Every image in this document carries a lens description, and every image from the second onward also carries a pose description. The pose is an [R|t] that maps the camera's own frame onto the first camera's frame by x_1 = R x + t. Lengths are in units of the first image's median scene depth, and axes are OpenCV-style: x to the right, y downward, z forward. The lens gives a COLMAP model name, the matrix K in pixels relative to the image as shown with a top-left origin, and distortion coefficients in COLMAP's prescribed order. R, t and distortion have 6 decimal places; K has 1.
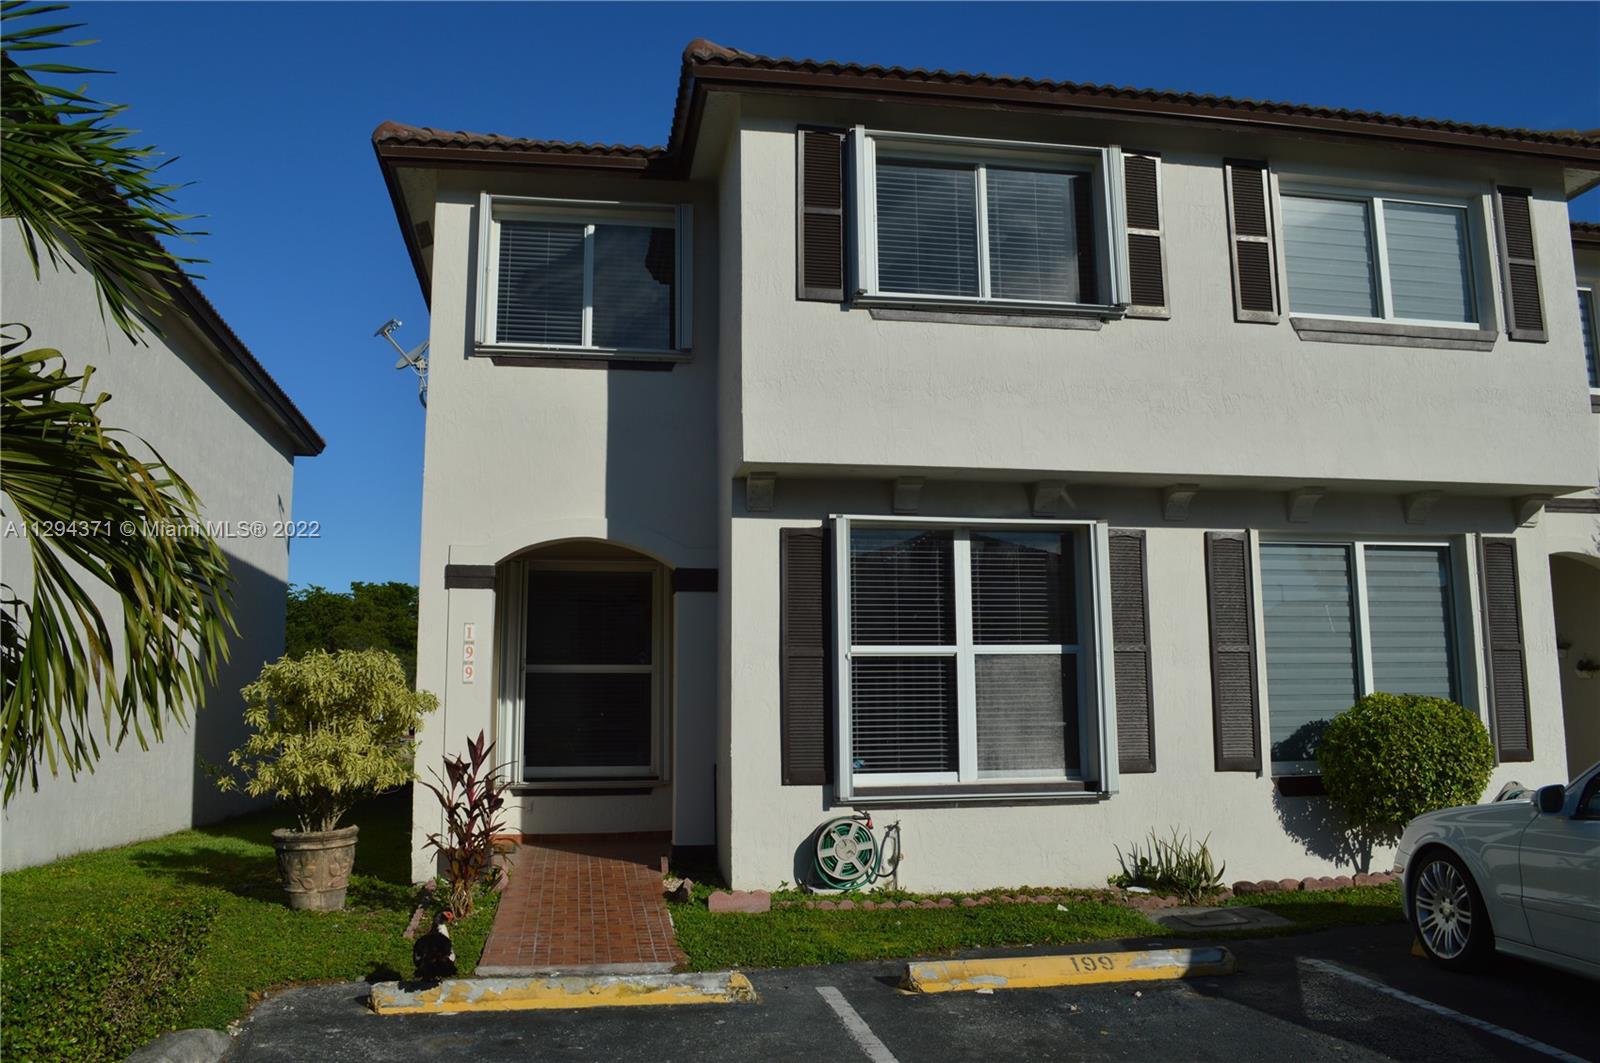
lens RADIAL K [[1278.7, 0, 800.9], [0, 1278.7, 524.1], [0, 0, 1]] dist [-0.085793, 0.010641]
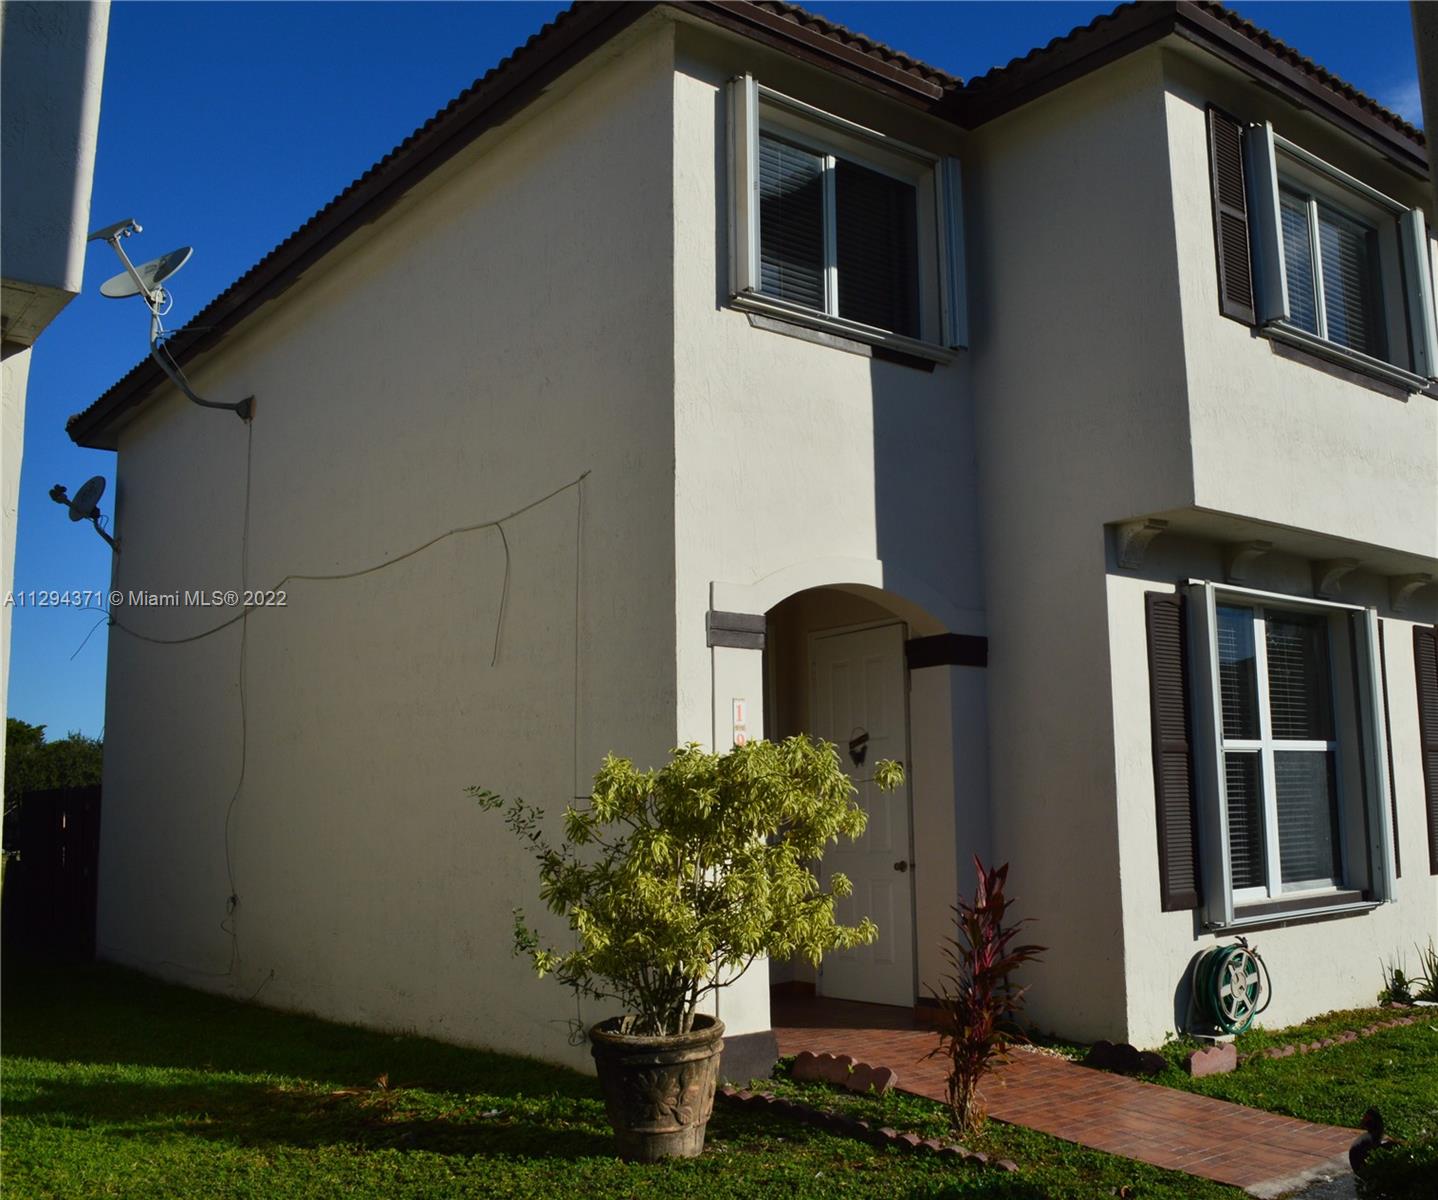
lens RADIAL K [[1463.9, 0, 720.6], [0, 1463.9, 603.3], [0, 0, 1]] dist [-0.075818, 0.000000]
pose [[0.846008, 0.064528, 0.529251, -0.715312], [-0.061595, 0.997832, -0.023199, 0.047695], [-0.529600, -0.012972, 0.848148, 0.362023]]
